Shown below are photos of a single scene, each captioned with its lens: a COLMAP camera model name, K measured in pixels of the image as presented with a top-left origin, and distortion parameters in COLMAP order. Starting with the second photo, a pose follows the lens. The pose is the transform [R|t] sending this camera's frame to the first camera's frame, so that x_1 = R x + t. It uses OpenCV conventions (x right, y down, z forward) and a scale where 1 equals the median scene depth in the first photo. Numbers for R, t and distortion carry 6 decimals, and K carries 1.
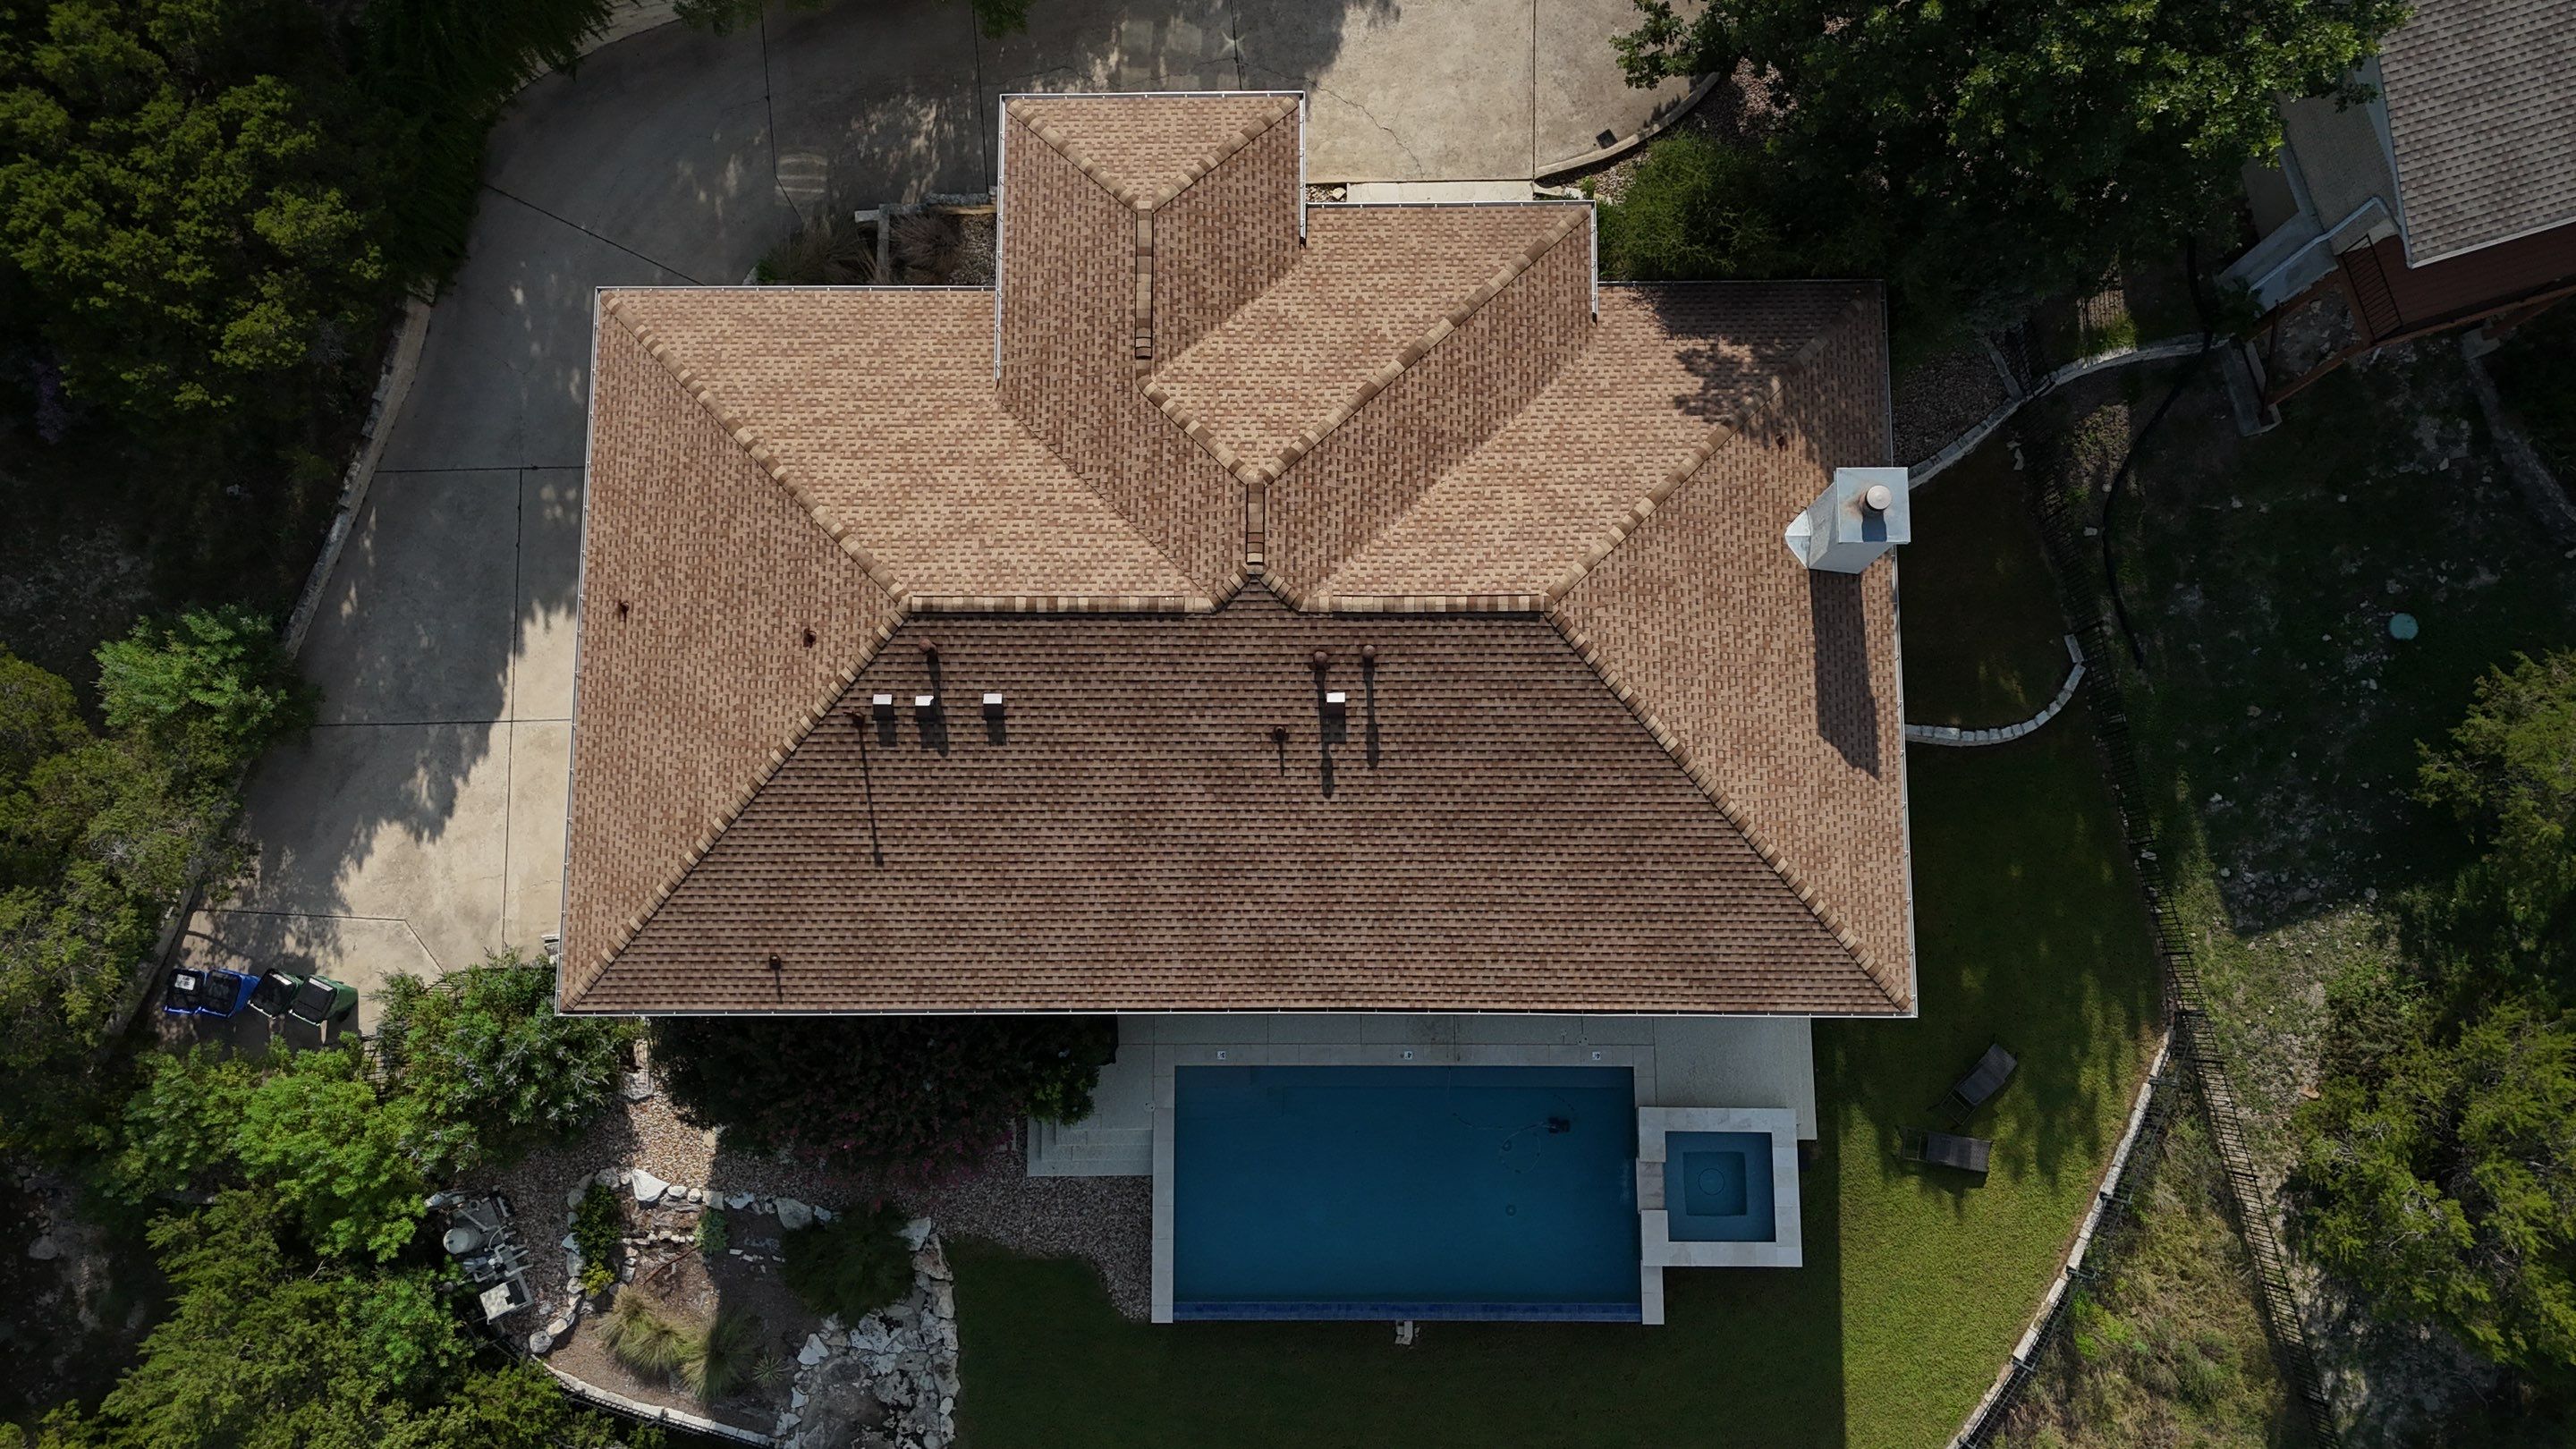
lens RADIAL K [[1904.3, 0, 1285.5], [0, 1904.3, 716.1], [0, 0, 1]] dist [0.051244, -0.033114]
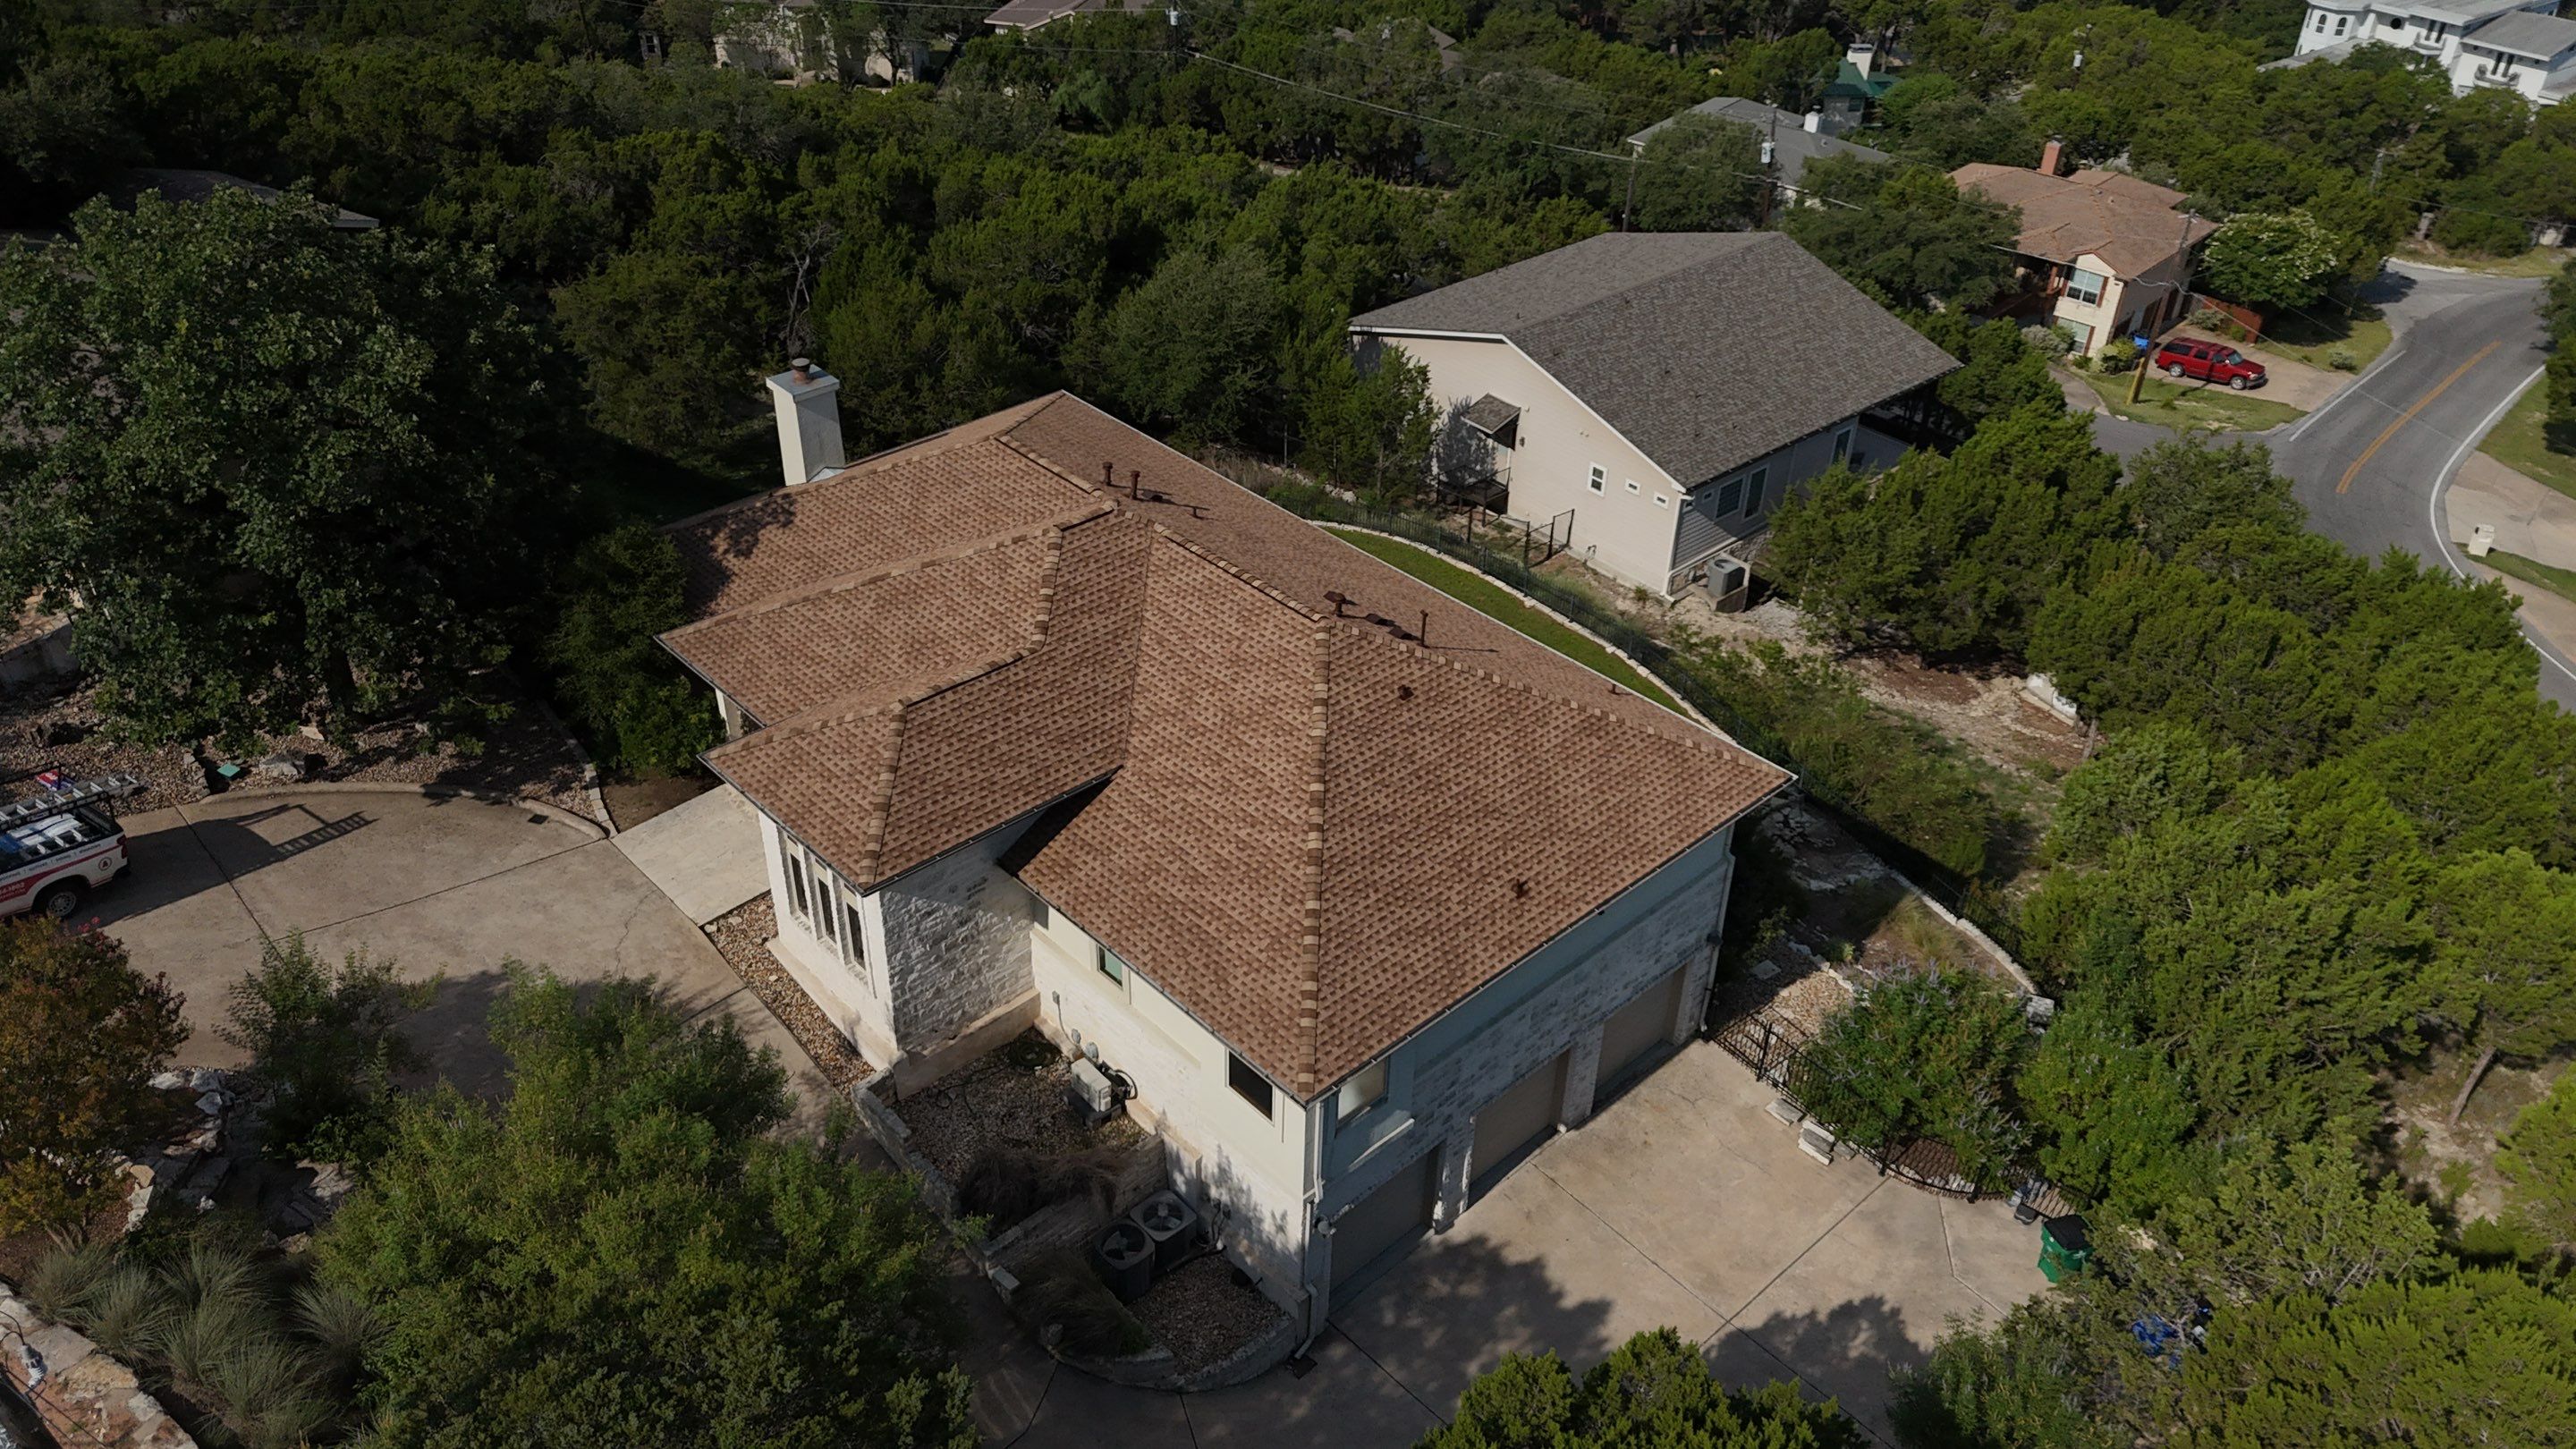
lens RADIAL K [[1904.3, 0, 1296.0], [0, 1904.3, 710.0], [0, 0, 1]] dist [0.051244, -0.033114]
pose [[-0.682588, -0.412506, 0.603252, -0.704918], [0.723409, -0.264262, 0.637844, -0.639132], [-0.103698, 0.871782, 0.478792, 0.390087]]
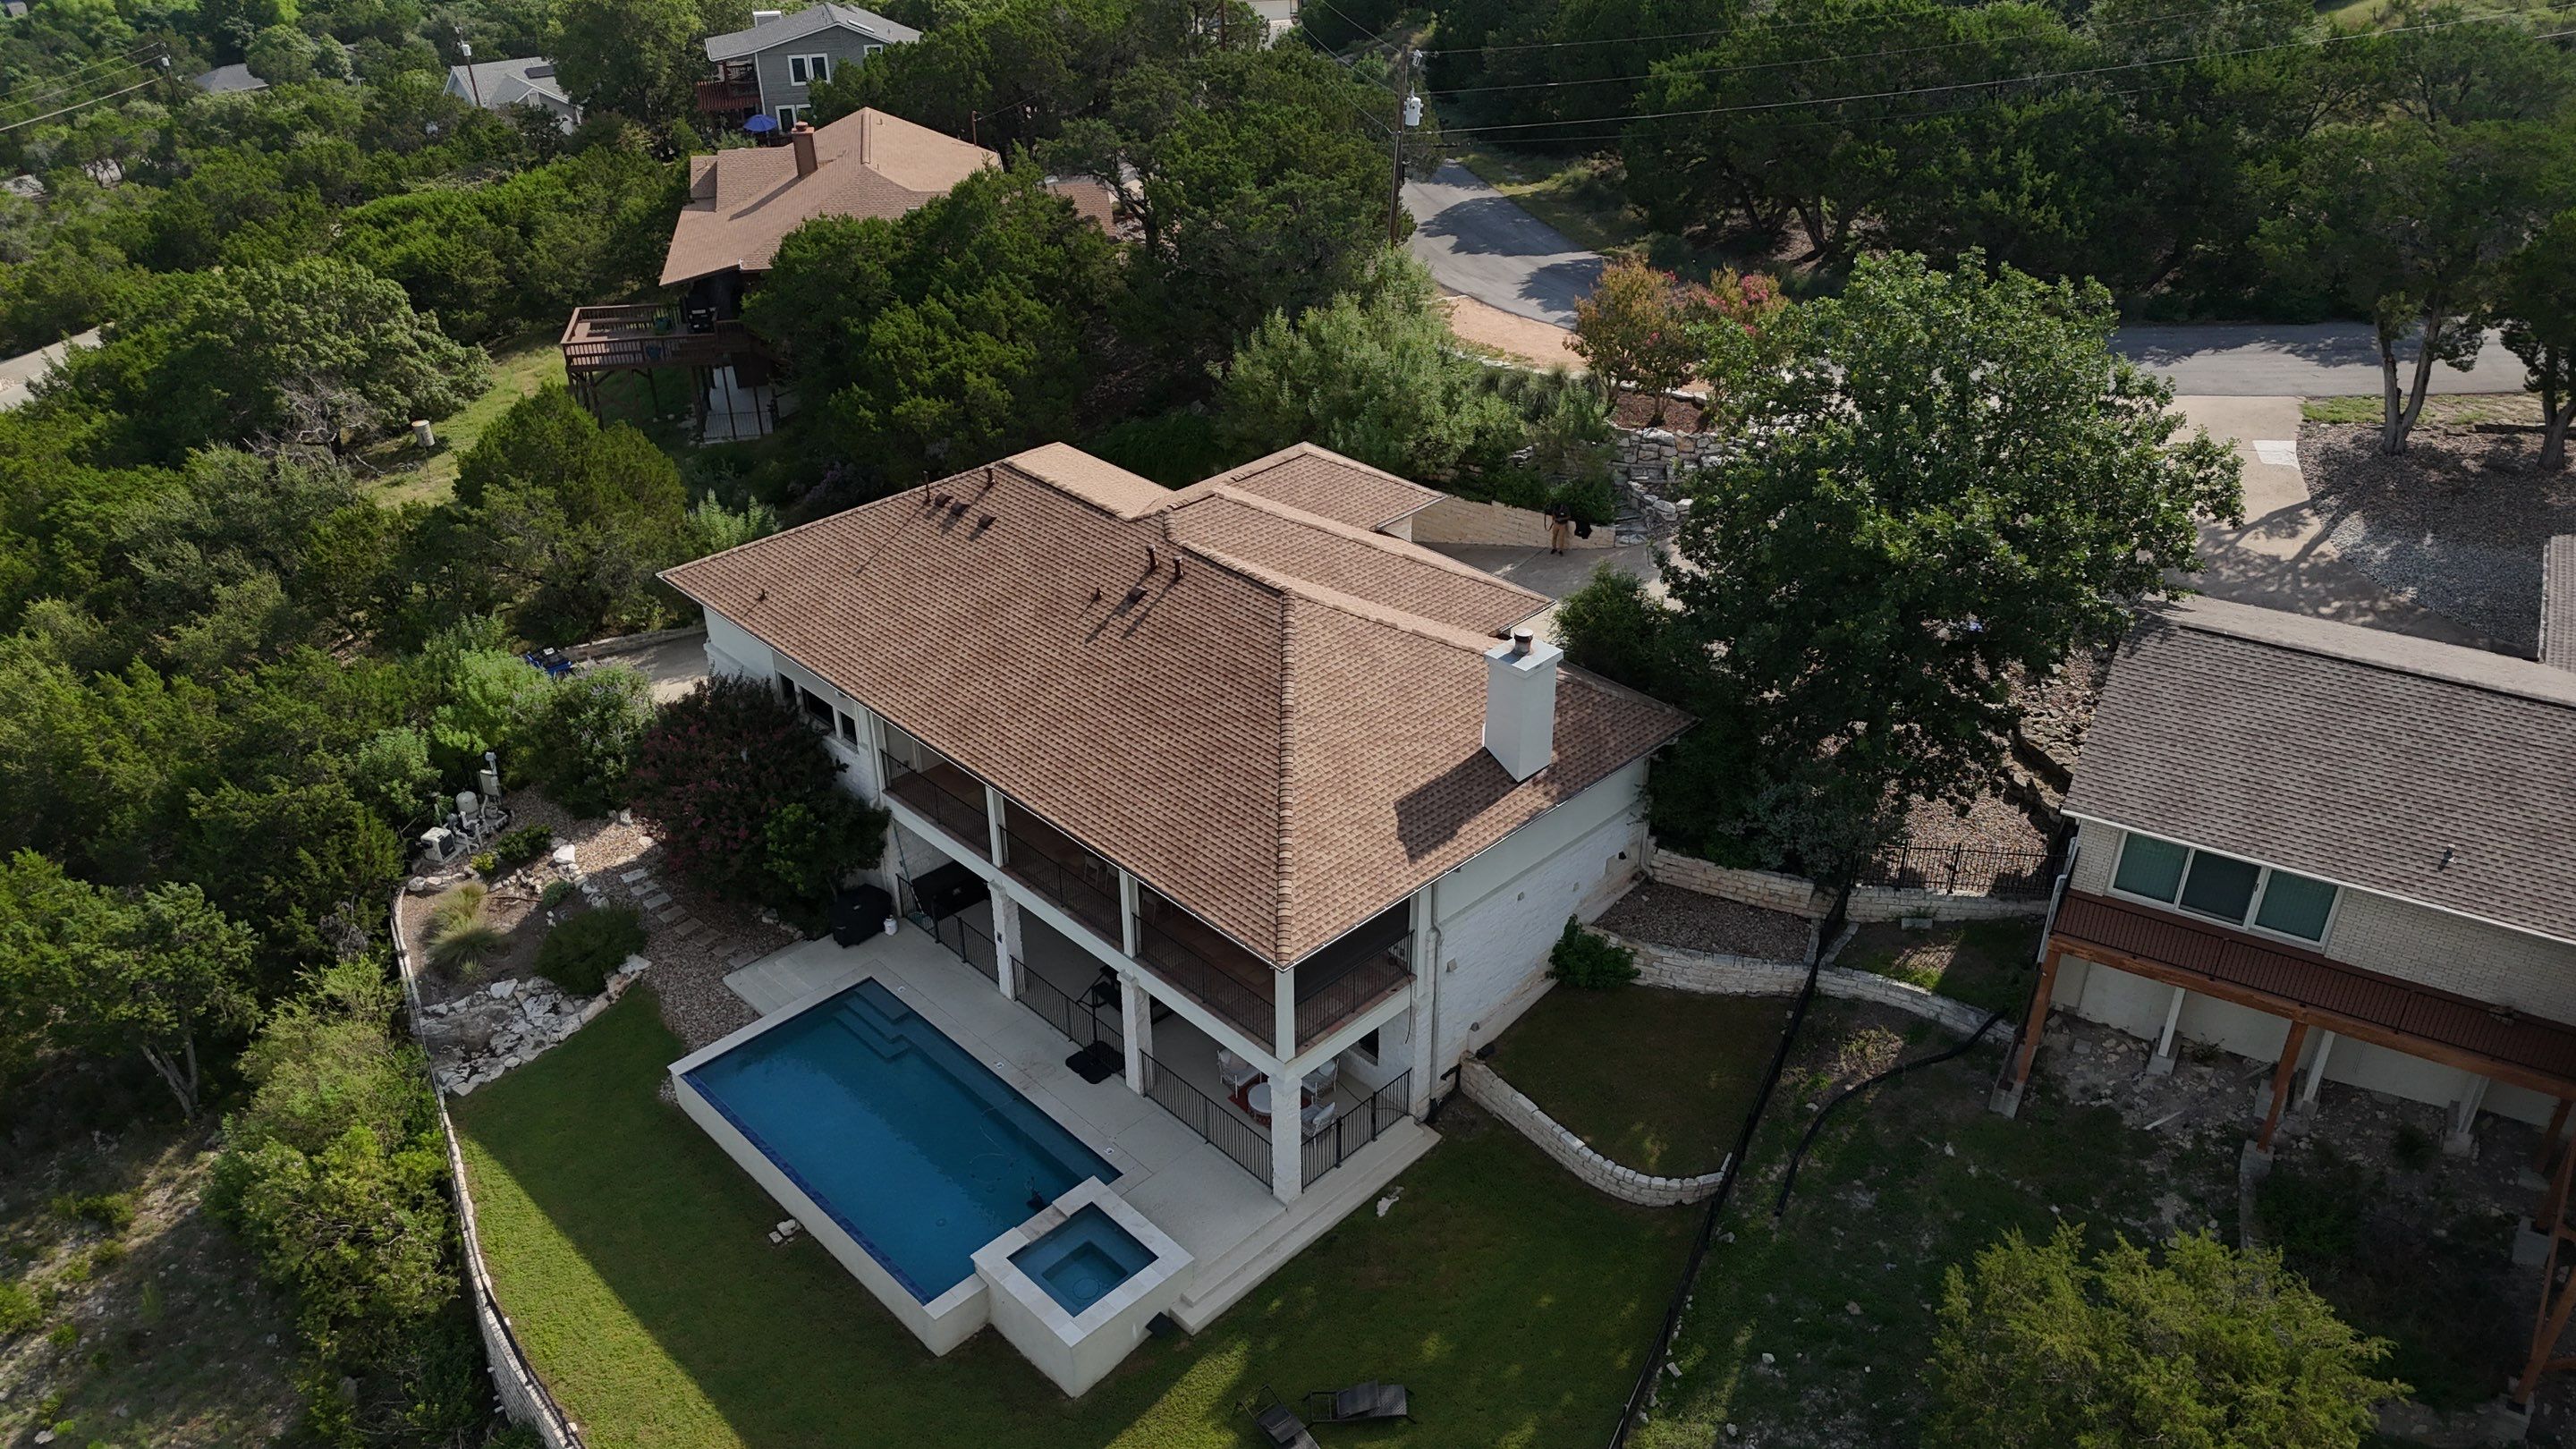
lens RADIAL K [[1904.3, 0, 1290.3], [0, 1904.3, 725.7], [0, 0, 1]] dist [0.051244, -0.033114]
pose [[0.696847, 0.375017, -0.611365, 0.776530], [-0.710851, 0.474474, -0.519196, 0.535302], [0.095370, 0.796390, 0.597217, 0.207998]]
